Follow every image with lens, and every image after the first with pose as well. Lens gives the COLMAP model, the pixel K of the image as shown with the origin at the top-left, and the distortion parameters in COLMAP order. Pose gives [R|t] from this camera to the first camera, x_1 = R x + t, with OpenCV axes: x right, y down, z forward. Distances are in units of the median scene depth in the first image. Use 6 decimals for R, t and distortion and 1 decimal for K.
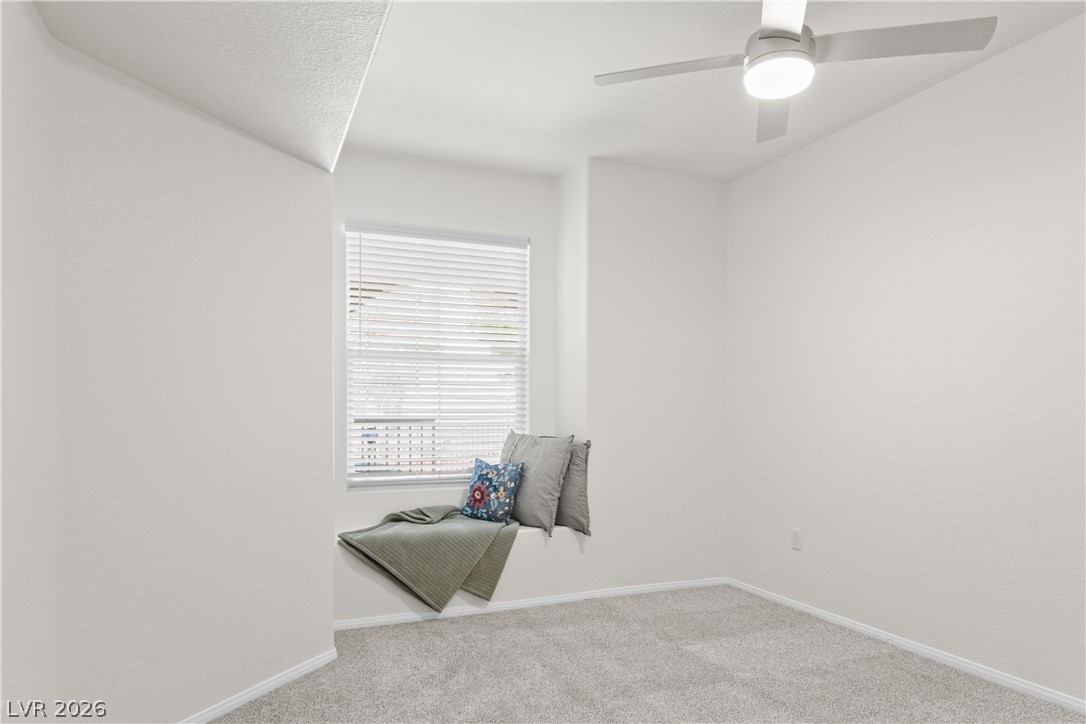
lens RADIAL K [[687.3, 0, 541.5], [0, 687.3, 420.6], [0, 0, 1]] dist [-0.002147, 0.000762]
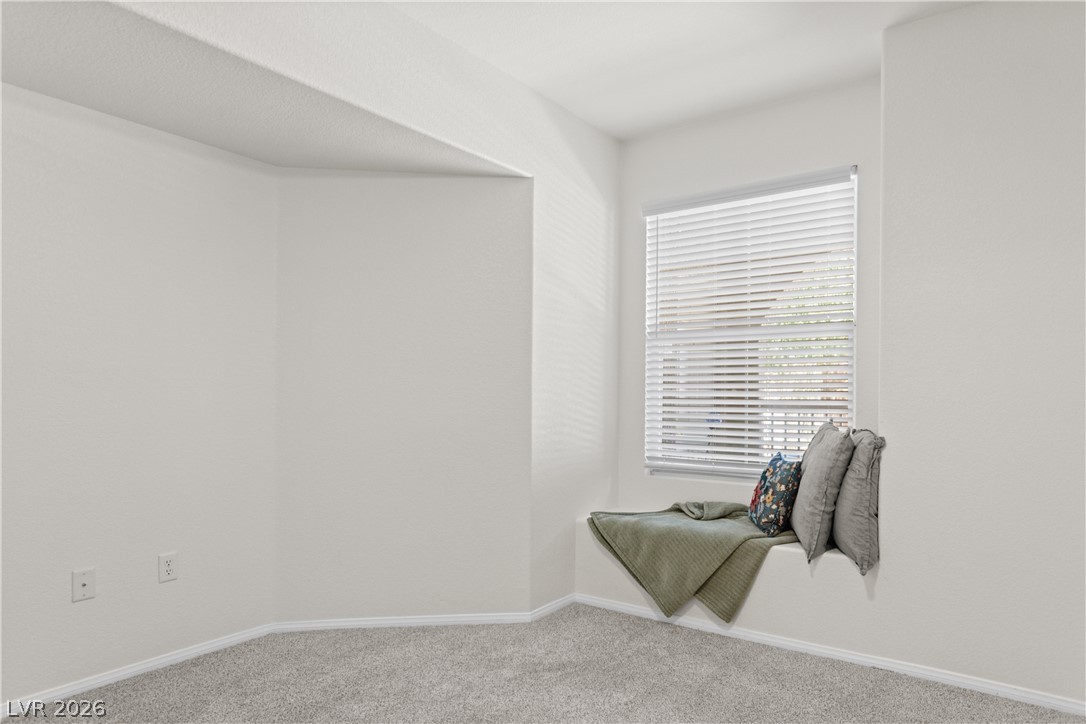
lens RADIAL K [[671.3, 0, 540.7], [0, 671.3, 390.2], [0, 0, 1]] dist [-0.000812, 0.004239]
pose [[0.505493, -0.003085, -0.862825, 0.485712], [-0.016696, 0.999771, -0.013357, -0.004014], [0.862669, 0.021158, 0.505326, 0.368541]]
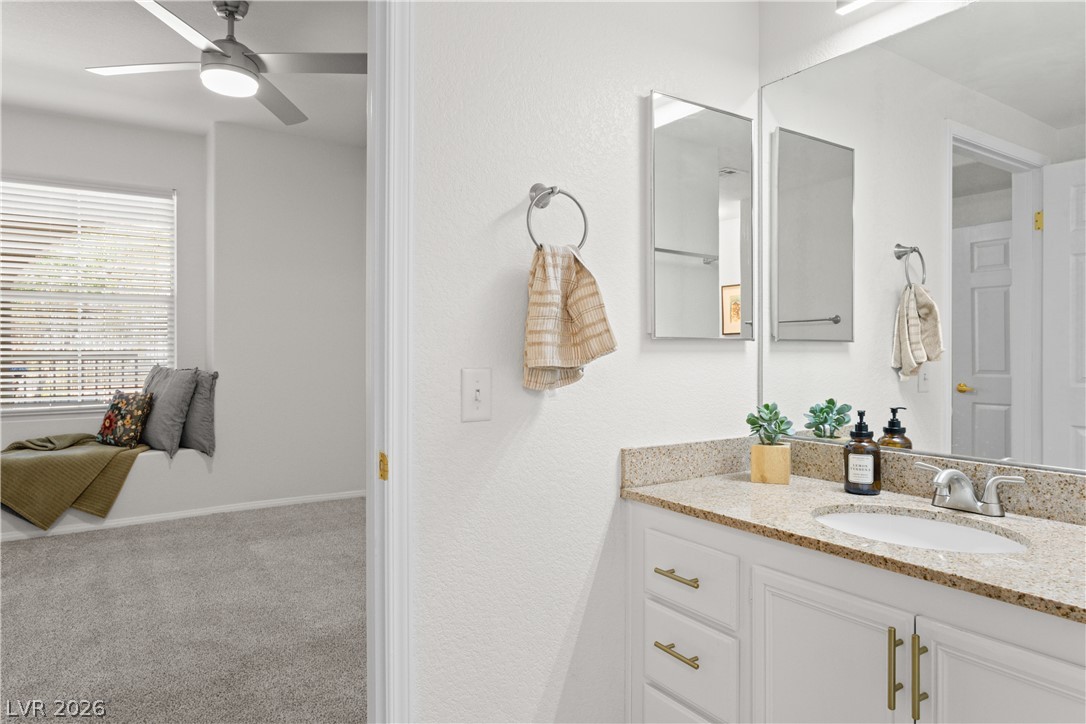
lens RADIAL K [[674.4, 0, 542.4], [0, 674.4, 349.6], [0, 0, 1]] dist [-0.003360, 0.000528]
pose [[0.983783, -0.005107, 0.179290, 0.402751], [0.008090, 0.999841, -0.015915, 0.014541], [-0.179180, 0.017107, 0.983668, -0.183317]]
